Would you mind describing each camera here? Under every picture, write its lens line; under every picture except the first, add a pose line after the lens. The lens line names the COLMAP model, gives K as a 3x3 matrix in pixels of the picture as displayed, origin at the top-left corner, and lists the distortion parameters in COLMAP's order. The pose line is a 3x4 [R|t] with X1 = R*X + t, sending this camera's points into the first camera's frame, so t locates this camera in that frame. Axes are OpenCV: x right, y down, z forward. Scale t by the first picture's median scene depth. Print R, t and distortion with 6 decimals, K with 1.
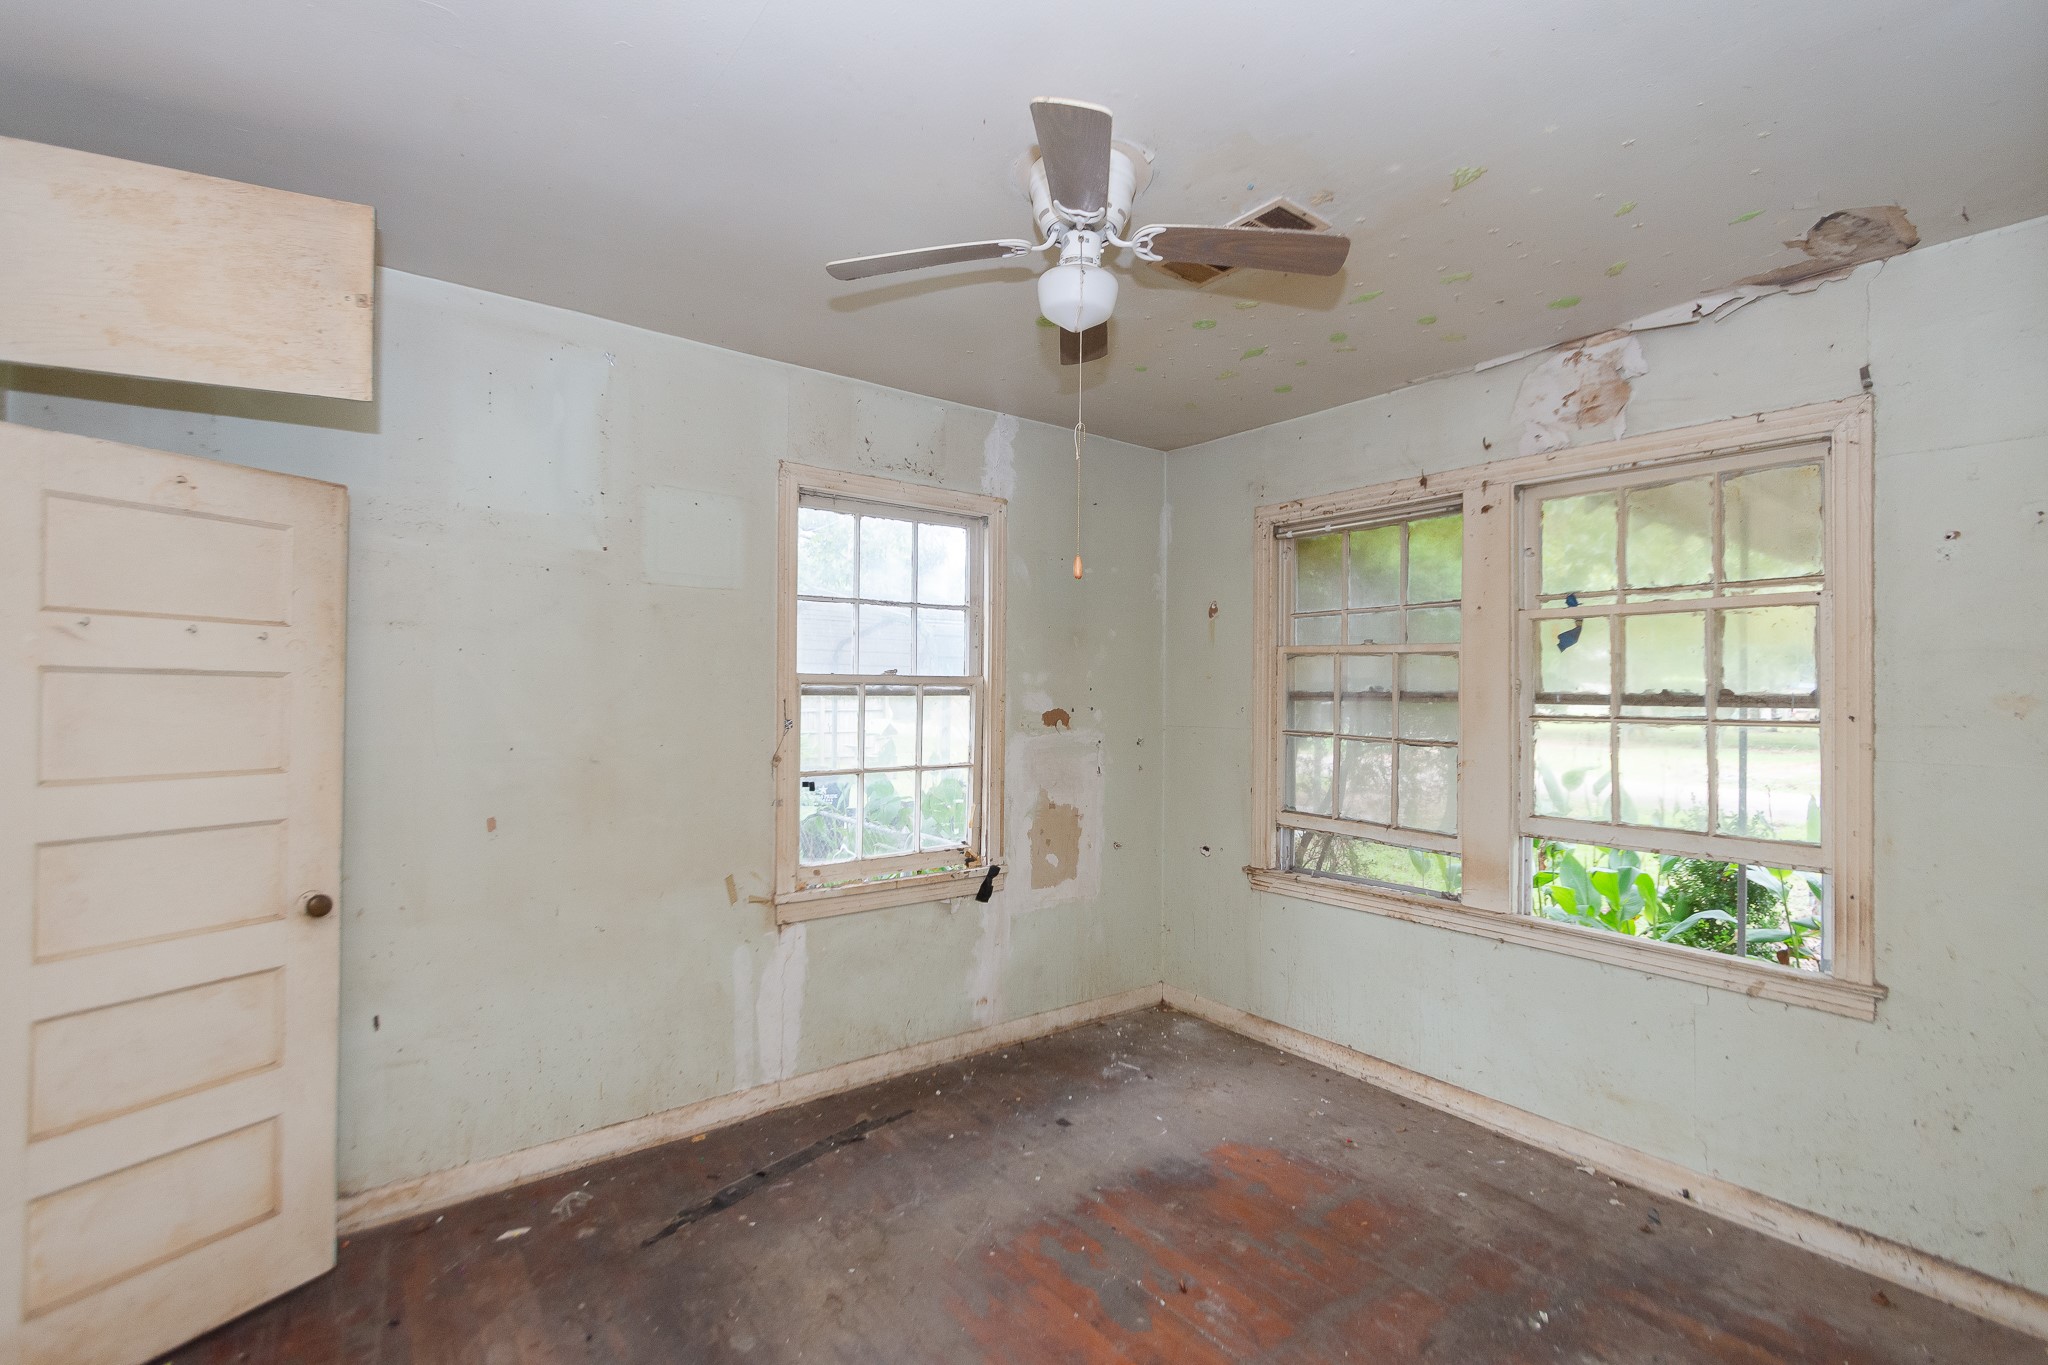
lens RADIAL K [[912.7, 0, 1027.1], [0, 912.7, 678.3], [0, 0, 1]] dist [0.003268, -0.003217]
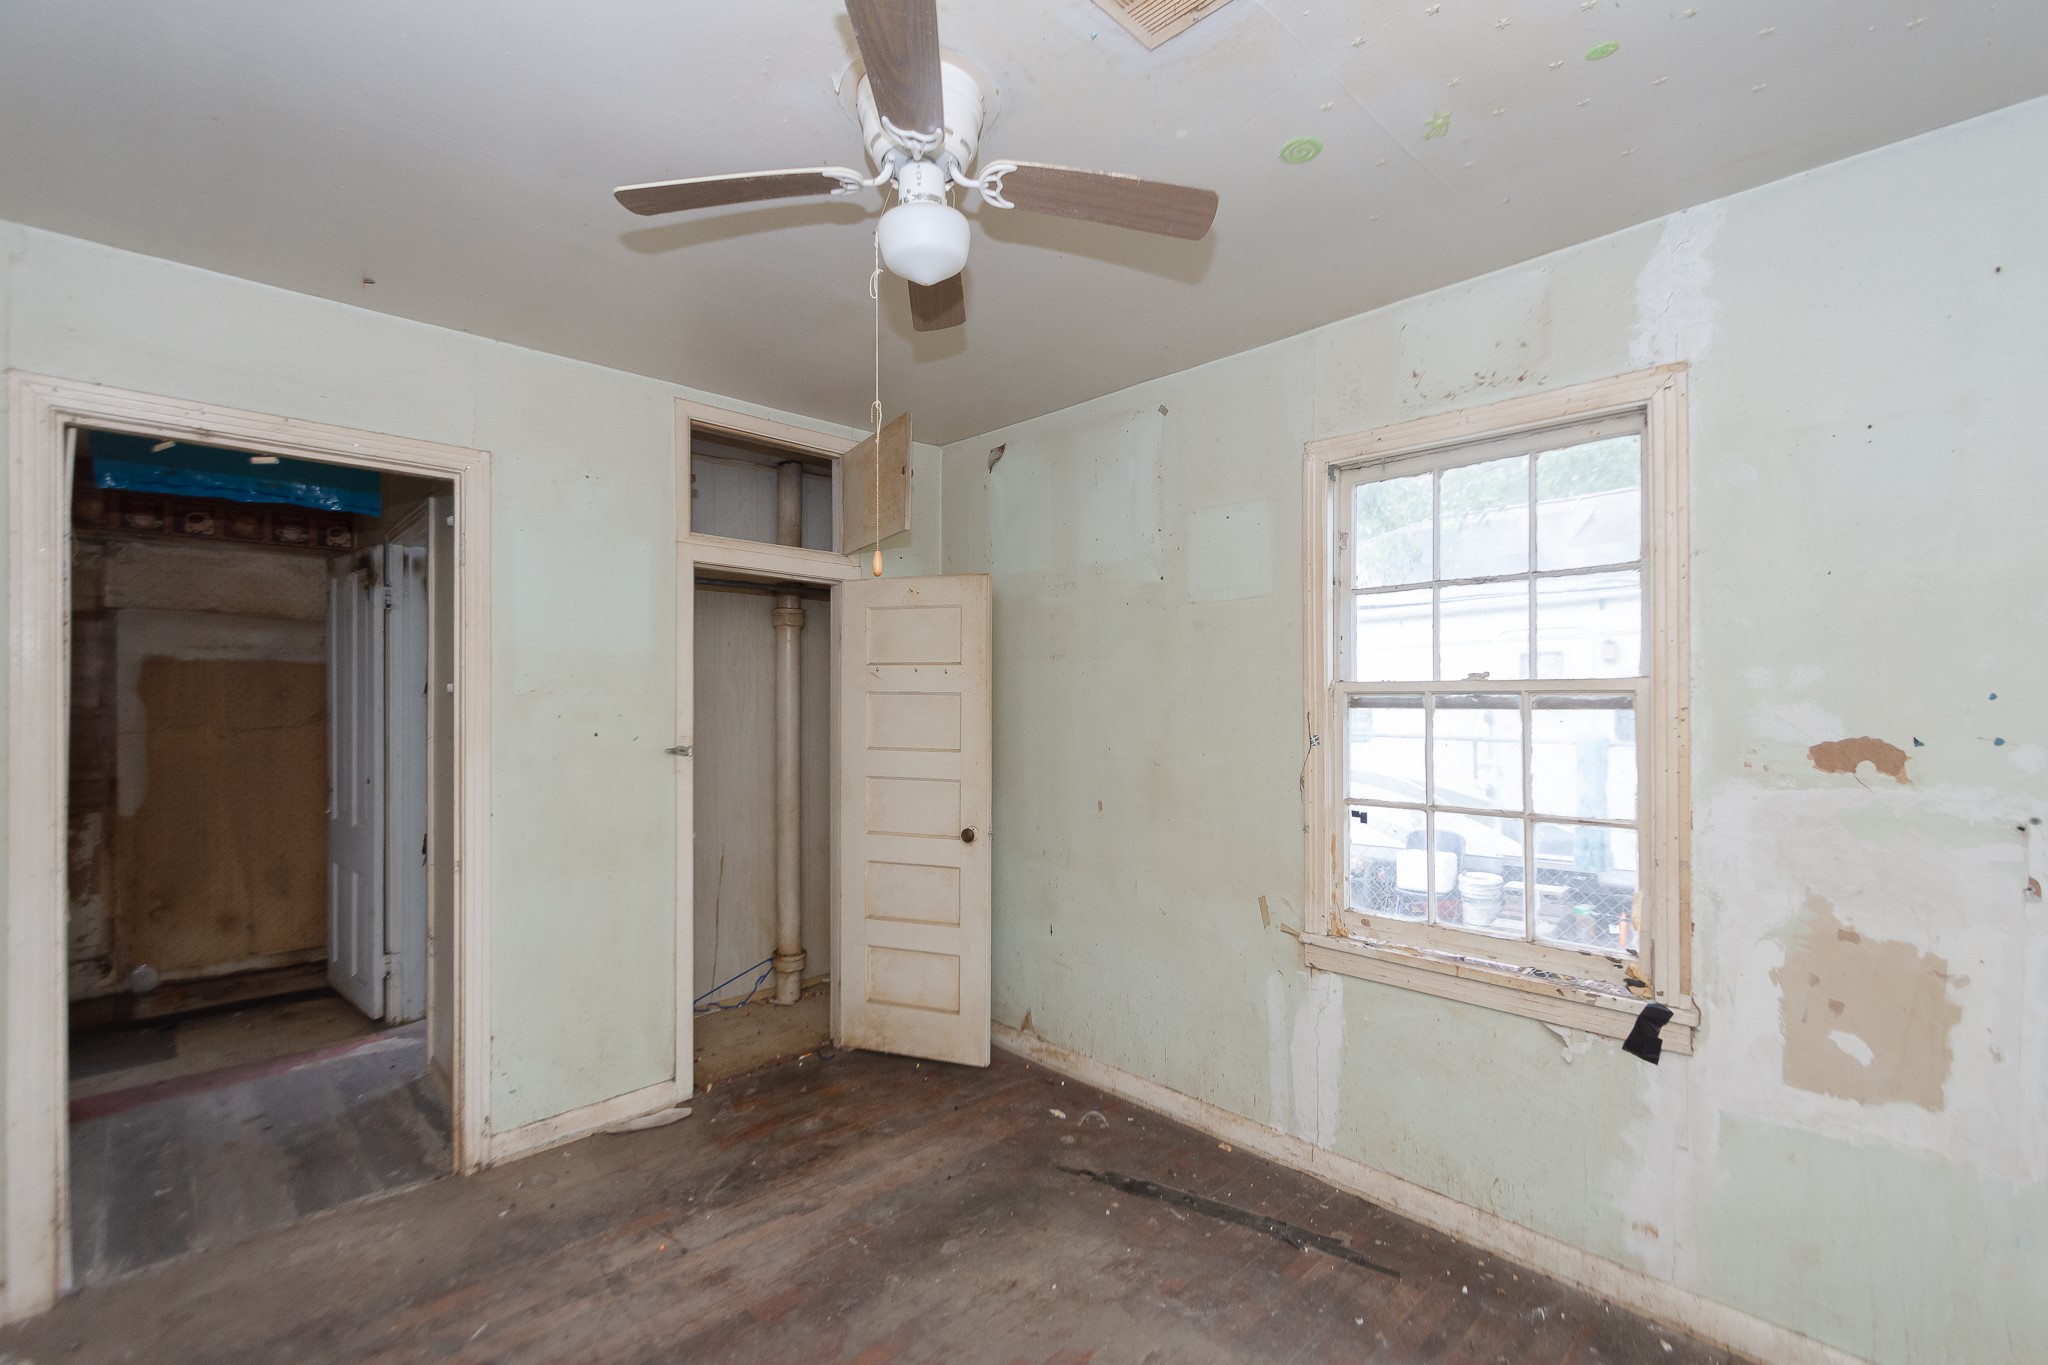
lens RADIAL K [[912.7, 0, 1034.8], [0, 912.7, 688.6], [0, 0, 1]] dist [0.003268, -0.003217]
pose [[0.104011, -0.020853, -0.994357, 0.562434], [0.012998, 0.999723, -0.019606, 0.013728], [0.994491, -0.010886, 0.104254, 0.618445]]
